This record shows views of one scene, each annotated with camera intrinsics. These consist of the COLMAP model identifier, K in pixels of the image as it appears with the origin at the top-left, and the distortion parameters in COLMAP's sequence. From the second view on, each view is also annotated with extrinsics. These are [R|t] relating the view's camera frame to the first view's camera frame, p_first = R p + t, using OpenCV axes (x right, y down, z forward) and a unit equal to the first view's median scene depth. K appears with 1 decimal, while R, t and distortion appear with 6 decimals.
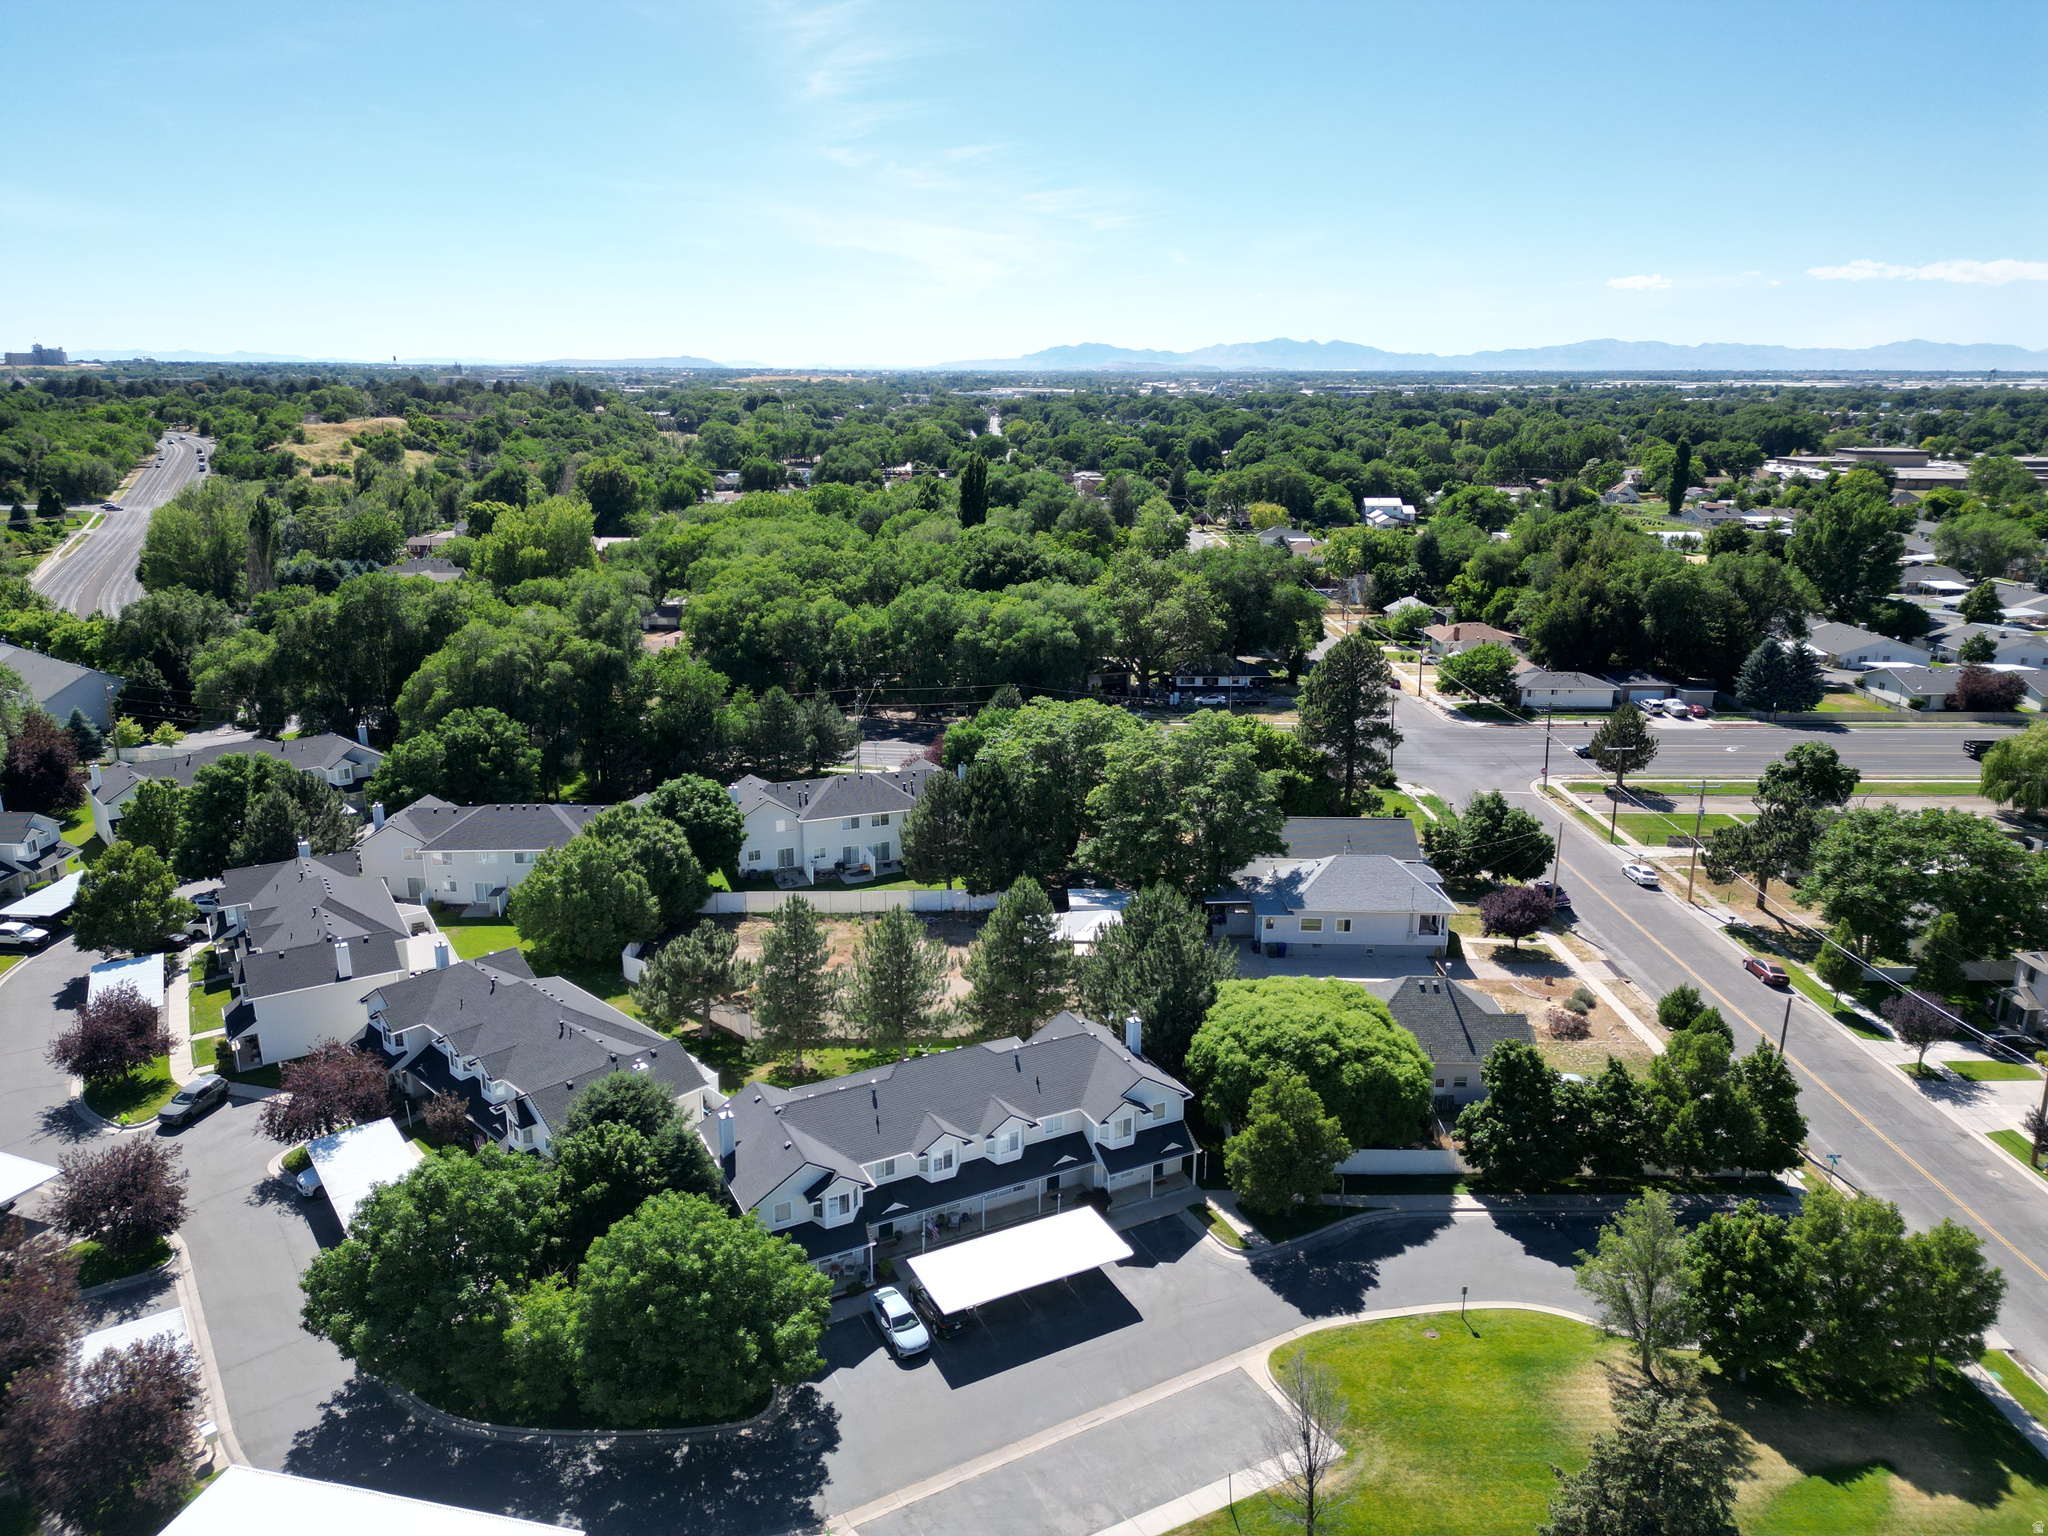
lens RADIAL K [[1427.4, 0, 1020.6], [0, 1427.4, 769.0], [0, 0, 1]] dist [0.064230, -0.058578]
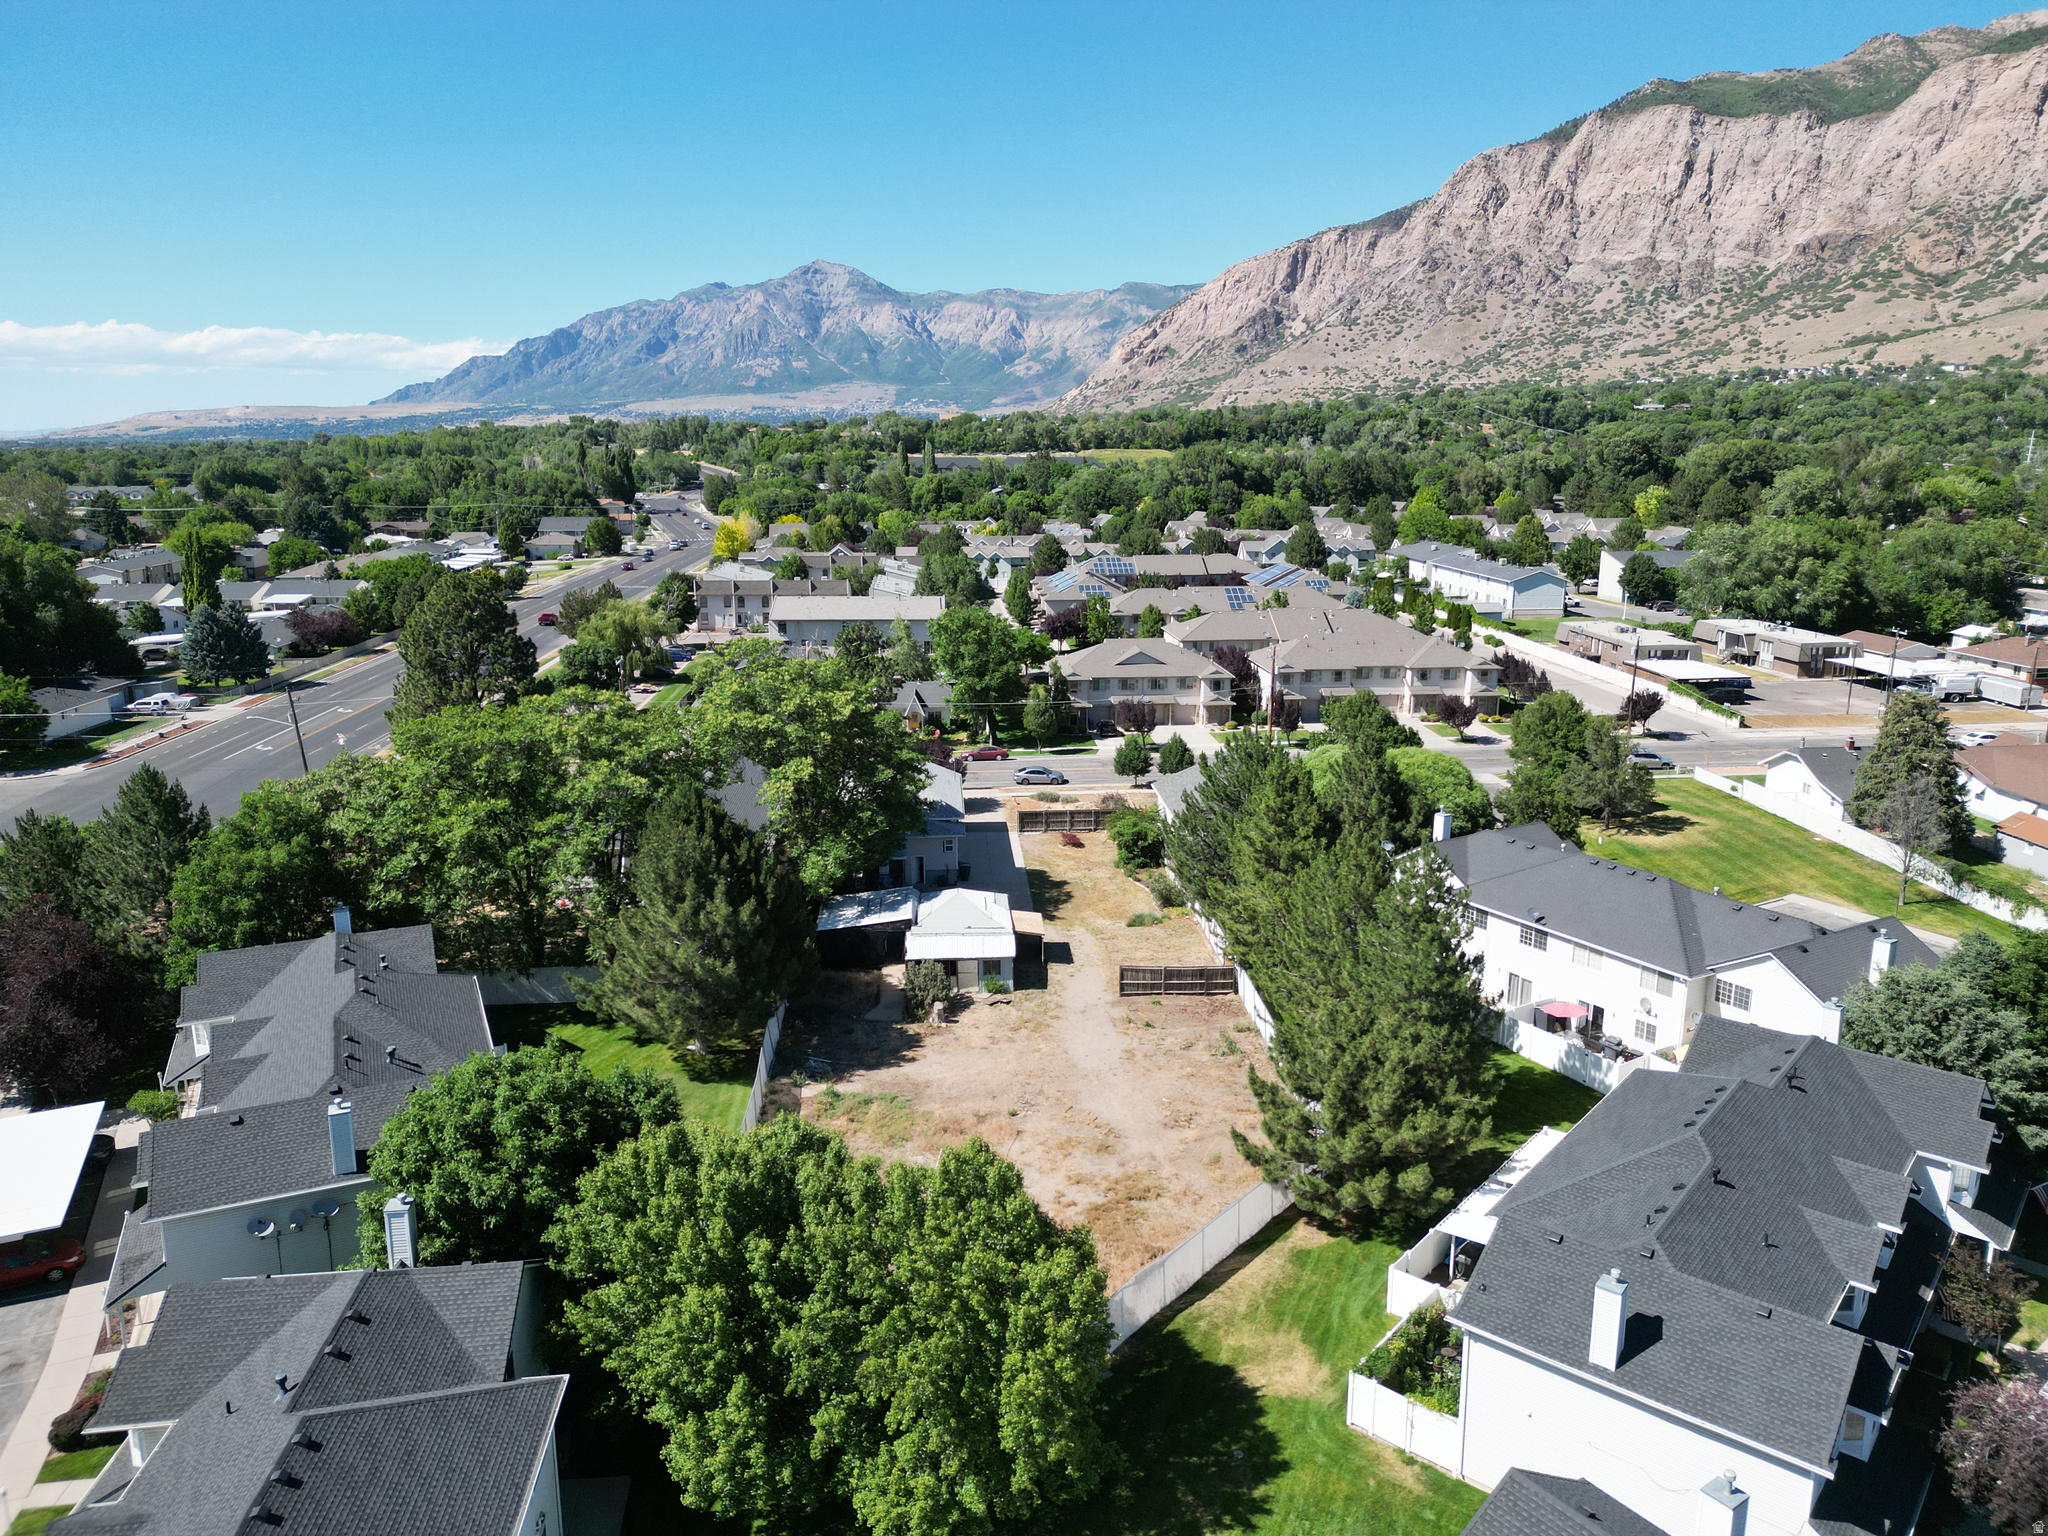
lens RADIAL K [[1427.4, 0, 1019.1], [0, 1427.4, 772.2], [0, 0, 1]] dist [0.064230, -0.058578]
pose [[-0.071192, -0.228186, 0.971011, -0.608246], [0.271186, 0.932384, 0.238992, -0.117106], [-0.959890, 0.280339, -0.004498, 0.924712]]
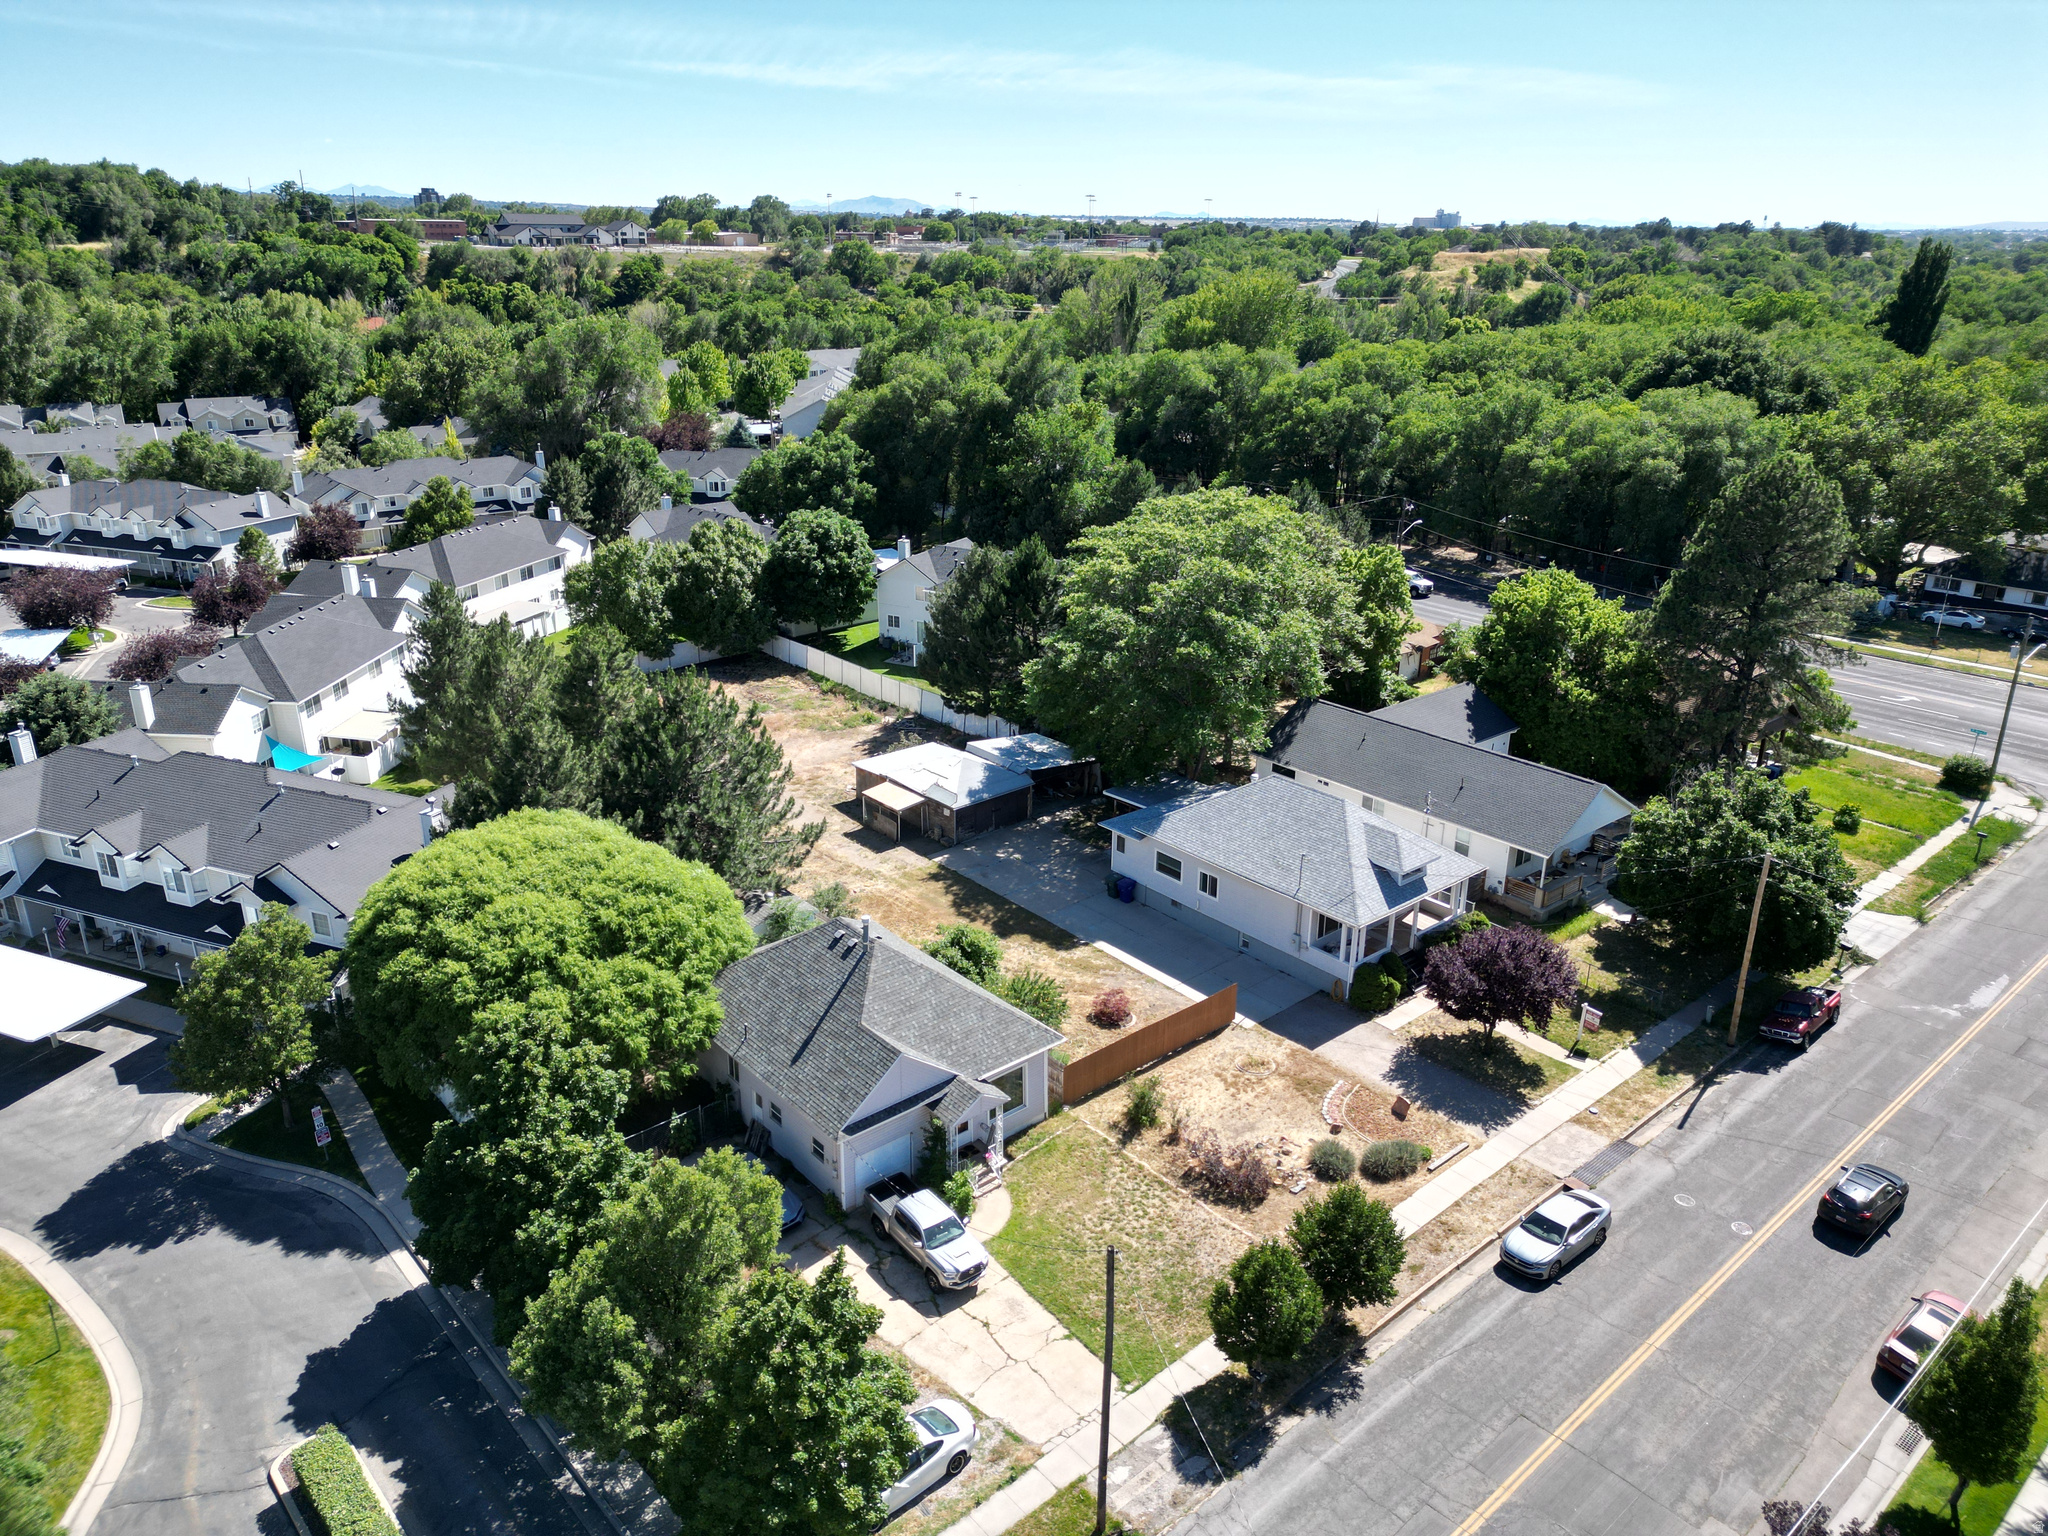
lens RADIAL K [[1427.4, 0, 1023.3], [0, 1427.4, 766.7], [0, 0, 1]] dist [0.064230, -0.058578]
pose [[0.655582, 0.266972, -0.706356, 0.557307], [-0.208085, 0.963070, 0.170871, -0.020010], [0.725888, 0.034962, 0.686924, 0.525940]]
